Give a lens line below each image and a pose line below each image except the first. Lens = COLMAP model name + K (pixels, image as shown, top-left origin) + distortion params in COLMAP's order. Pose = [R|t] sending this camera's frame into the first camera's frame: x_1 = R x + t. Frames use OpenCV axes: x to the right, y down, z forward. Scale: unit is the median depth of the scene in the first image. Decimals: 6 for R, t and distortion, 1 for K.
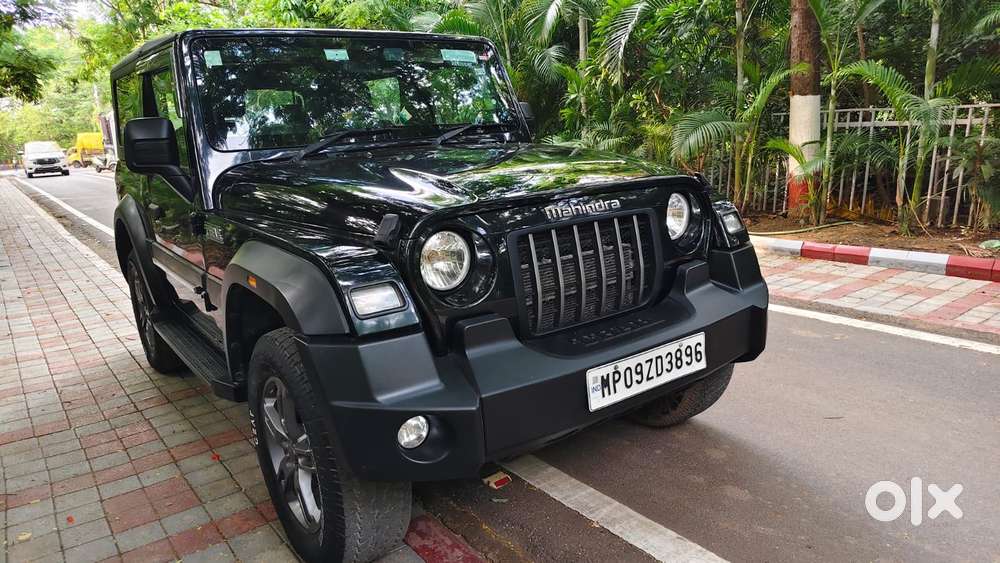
lens RADIAL K [[686.6, 0, 495.9], [0, 686.6, 279.4], [0, 0, 1]] dist [0.018979, -0.003262]
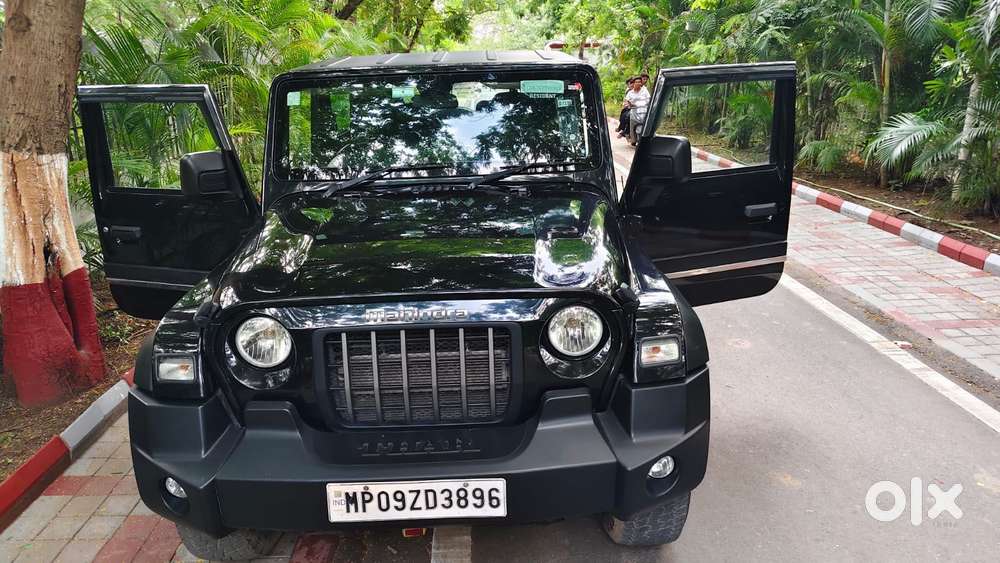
lens RADIAL K [[686.6, 0, 495.9], [0, 686.6, 279.4], [0, 0, 1]] dist [0.018979, -0.003262]
pose [[0.819008, 0.201443, -0.537258, 0.657552], [-0.145199, 0.978632, 0.145590, -0.278310], [0.555107, -0.041230, 0.830757, 0.238905]]
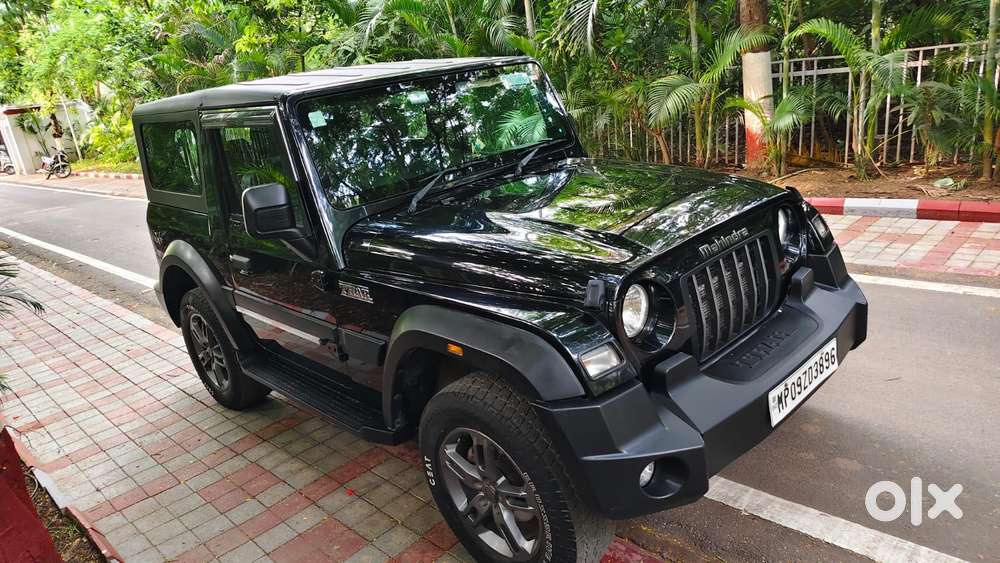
lens RADIAL K [[684.2, 0, 491.9], [0, 684.2, 279.5], [0, 0, 1]] dist [0.023231, -0.001639]
pose [[0.988192, -0.117186, 0.098712, -0.328642], [0.110533, 0.991378, 0.070375, -0.147807], [-0.106108, -0.058633, 0.992624, -0.059117]]
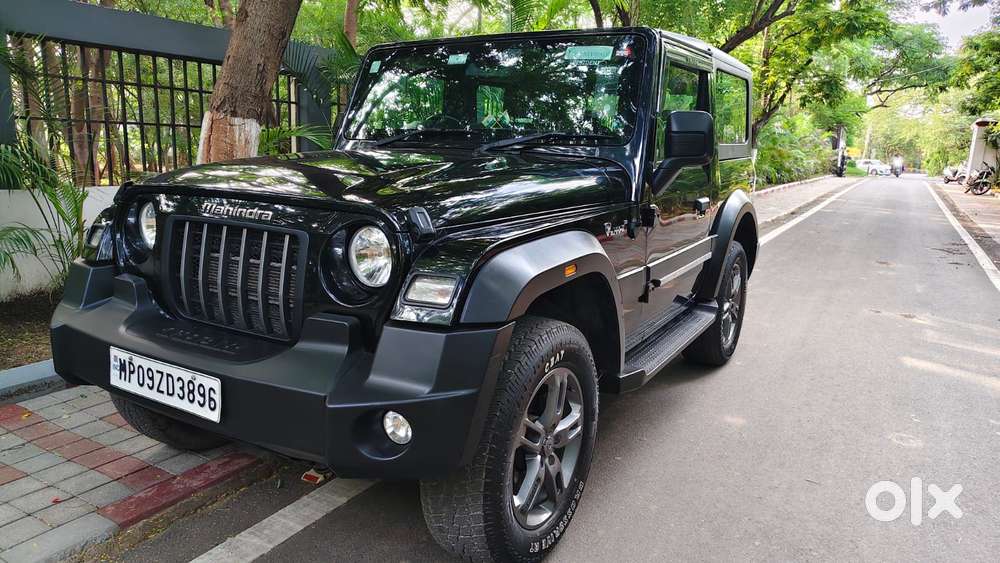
lens RADIAL K [[686.6, 0, 495.9], [0, 686.6, 279.4], [0, 0, 1]] dist [0.018979, -0.003262]
pose [[0.388750, 0.246270, -0.887820, 1.037486], [-0.255874, 0.954567, 0.152746, -0.228545], [0.885100, 0.167790, 0.434102, 0.832822]]
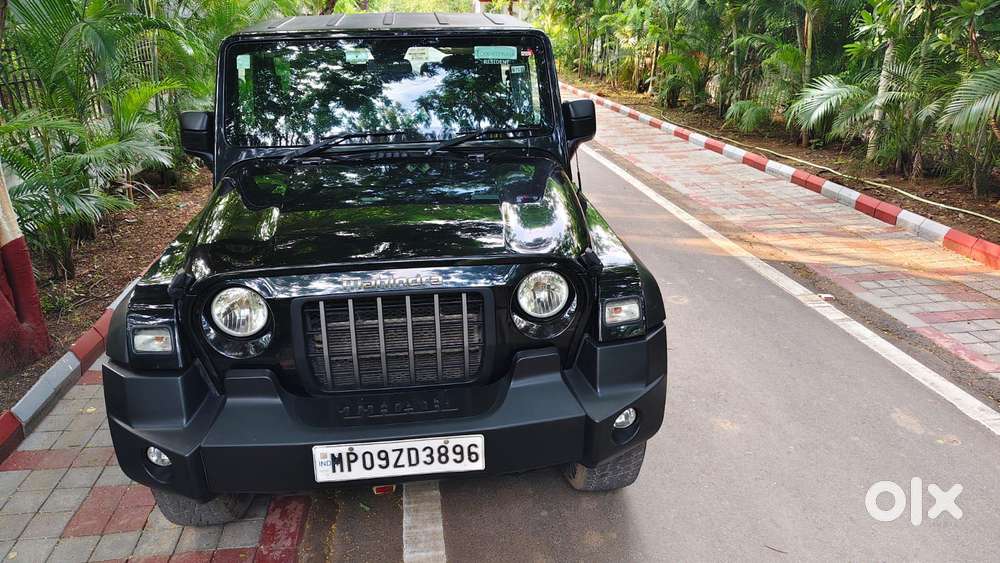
lens RADIAL K [[688.0, 0, 485.2], [0, 688.0, 277.6], [0, 0, 1]] dist [0.018258, 0.000242]
pose [[0.865740, 0.214033, -0.452420, 0.627917], [-0.141883, 0.971819, 0.188249, -0.285760], [0.479962, -0.098784, 0.871710, 0.177233]]
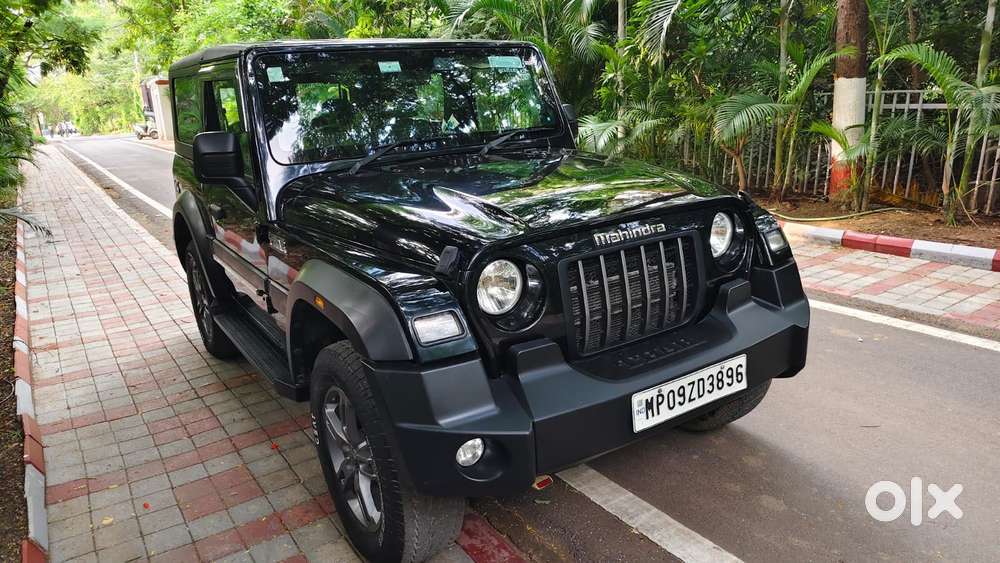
lens RADIAL K [[687.8, 0, 492.0], [0, 687.8, 268.8], [0, 0, 1]] dist [0.020089, -0.003431]
pose [[0.998701, 0.015951, -0.048389, -0.028085], [-0.014356, 0.999348, 0.033136, -0.074012], [0.048886, -0.032398, 0.998279, -0.050074]]
